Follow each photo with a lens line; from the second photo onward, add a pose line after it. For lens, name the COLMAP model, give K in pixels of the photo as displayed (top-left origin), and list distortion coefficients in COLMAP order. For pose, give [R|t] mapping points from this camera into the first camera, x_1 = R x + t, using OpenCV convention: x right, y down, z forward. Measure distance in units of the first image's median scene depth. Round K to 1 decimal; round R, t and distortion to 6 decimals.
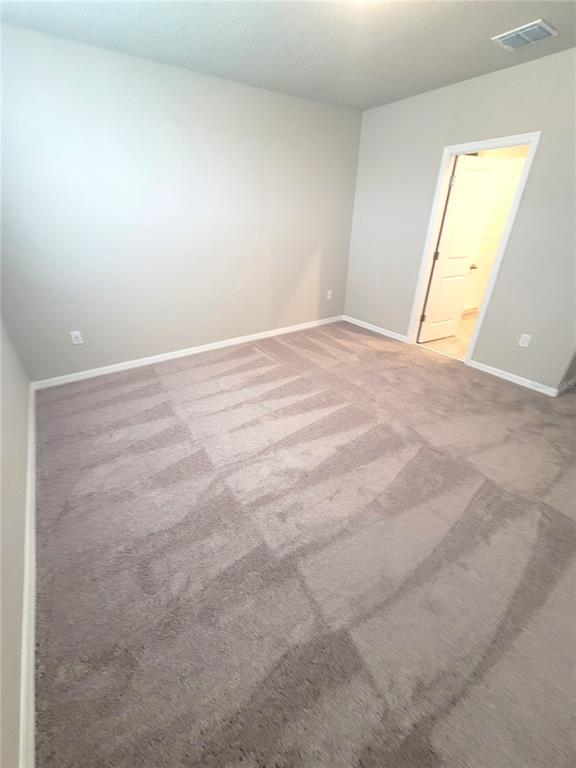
lens RADIAL K [[311.1, 0, 283.1], [0, 311.1, 382.3], [0, 0, 1]] dist [-0.000575, -0.000494]
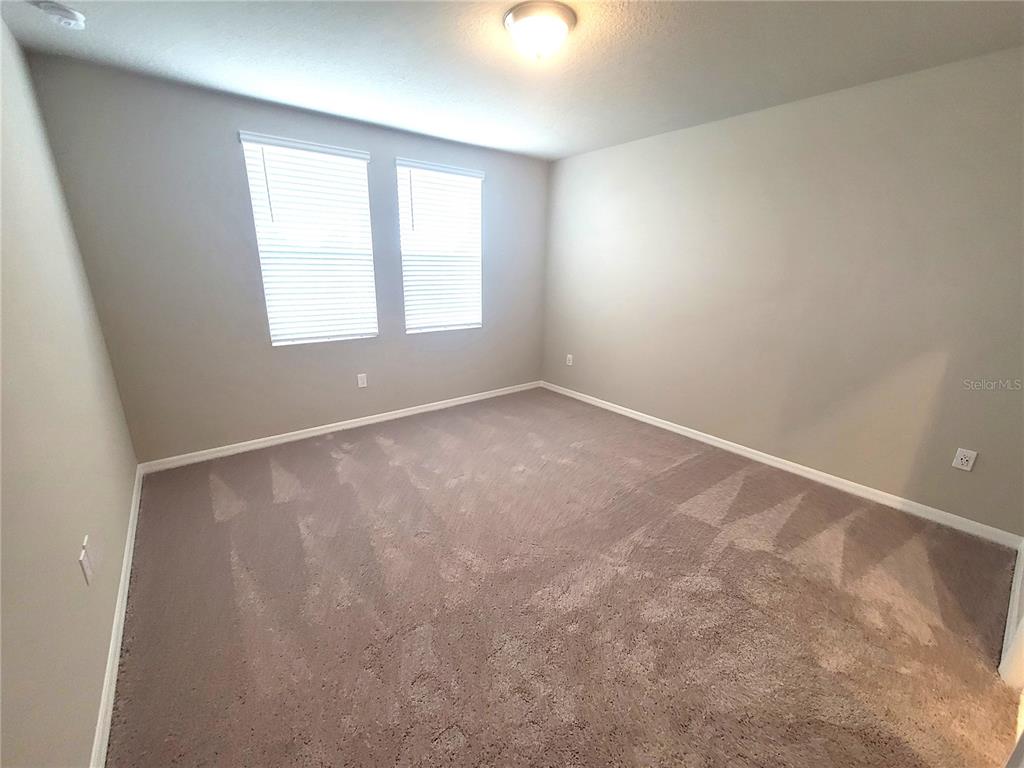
lens RADIAL K [[414.8, 0, 510.2], [0, 414.8, 389.3], [0, 0, 1]] dist [-0.000575, -0.000494]
pose [[0.078354, 0.289605, -0.953934, 0.718535], [-0.489758, 0.844629, 0.216193, -0.229405], [0.868331, 0.450257, 0.208016, 0.421424]]
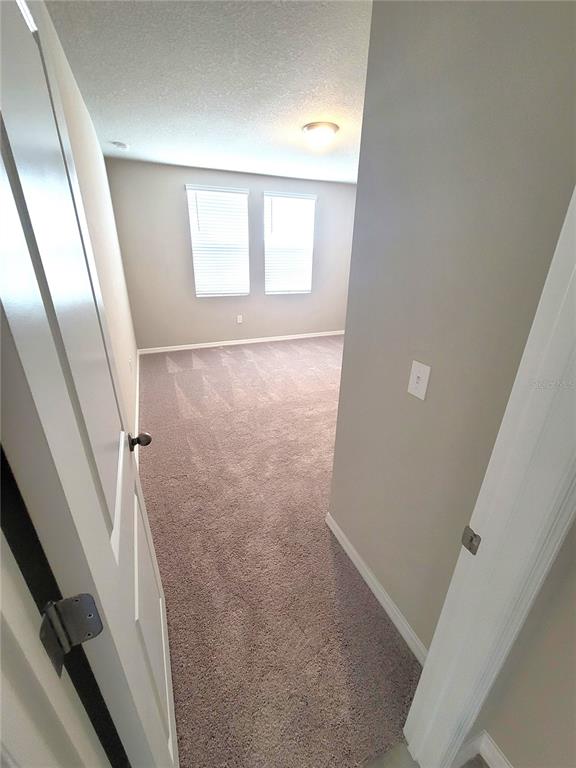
lens RADIAL K [[311.1, 0, 283.1], [0, 311.1, 382.3], [0, 0, 1]] dist [-0.000575, -0.000494]
pose [[-0.185897, 0.377227, -0.907272, 1.061765], [-0.483896, 0.768480, 0.418668, -0.314388], [0.855153, 0.516855, 0.039681, 0.571499]]
